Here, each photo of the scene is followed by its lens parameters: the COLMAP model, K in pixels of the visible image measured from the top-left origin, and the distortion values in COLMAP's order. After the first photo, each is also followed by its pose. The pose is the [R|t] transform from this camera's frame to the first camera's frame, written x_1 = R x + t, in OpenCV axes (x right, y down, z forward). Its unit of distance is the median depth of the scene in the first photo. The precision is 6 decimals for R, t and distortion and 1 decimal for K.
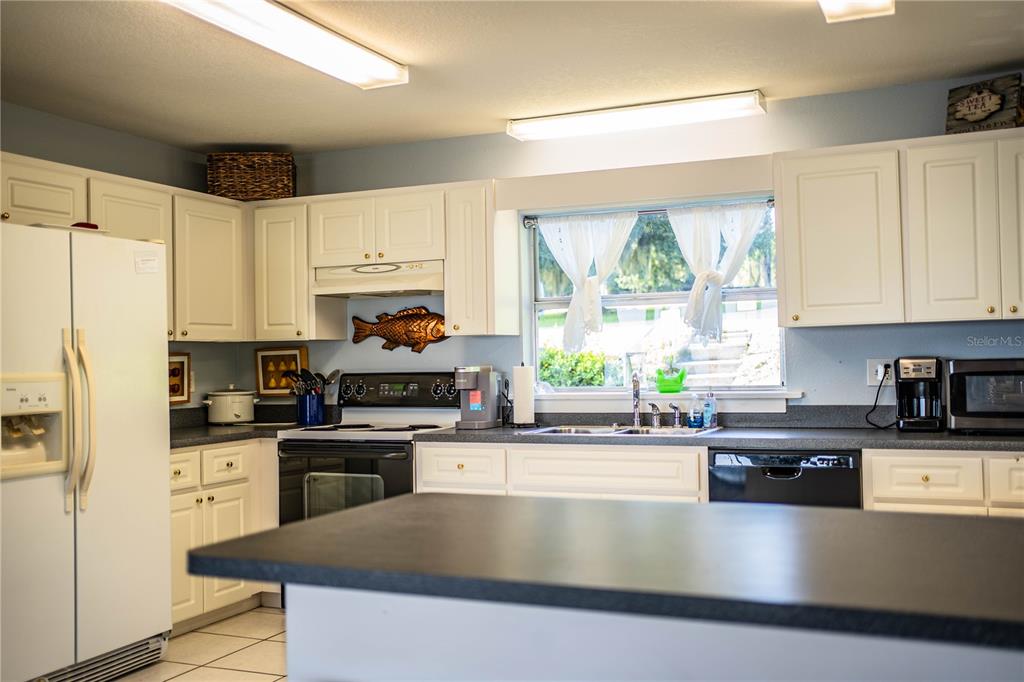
lens RADIAL K [[1035.9, 0, 512.1], [0, 1035.9, 337.5], [0, 0, 1]] dist [0.014082, 0.000000]
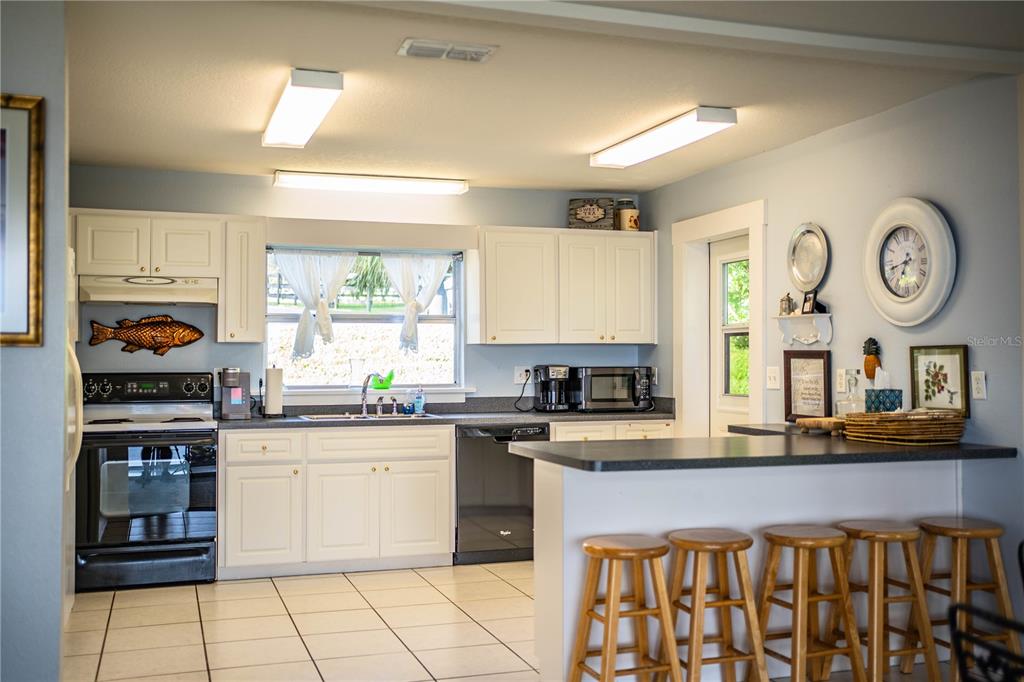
lens RADIAL K [[1035.9, 0, 513.6], [0, 1035.9, 338.9], [0, 0, 1]] dist [0.014082, 0.000000]
pose [[0.741517, 0.031807, 0.670180, -0.613688], [-0.026288, 0.999486, -0.018349, 0.007891], [-0.670419, -0.004012, 0.741972, -0.113935]]
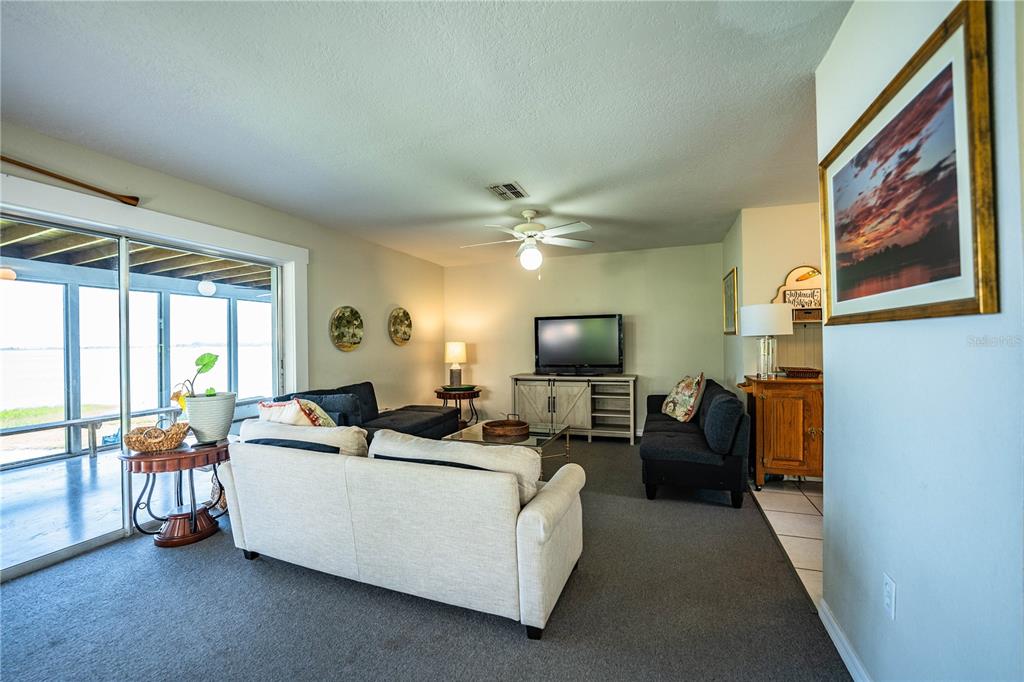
lens RADIAL K [[418.3, 0, 516.4], [0, 418.3, 342.4], [0, 0, 1]] dist [-0.026629, 0.001873]
pose [[0.061282, 0.017184, -0.997973, -0.279234], [0.030210, 0.999362, 0.019063, 0.011205], [0.997663, -0.031317, 0.060724, 0.261798]]
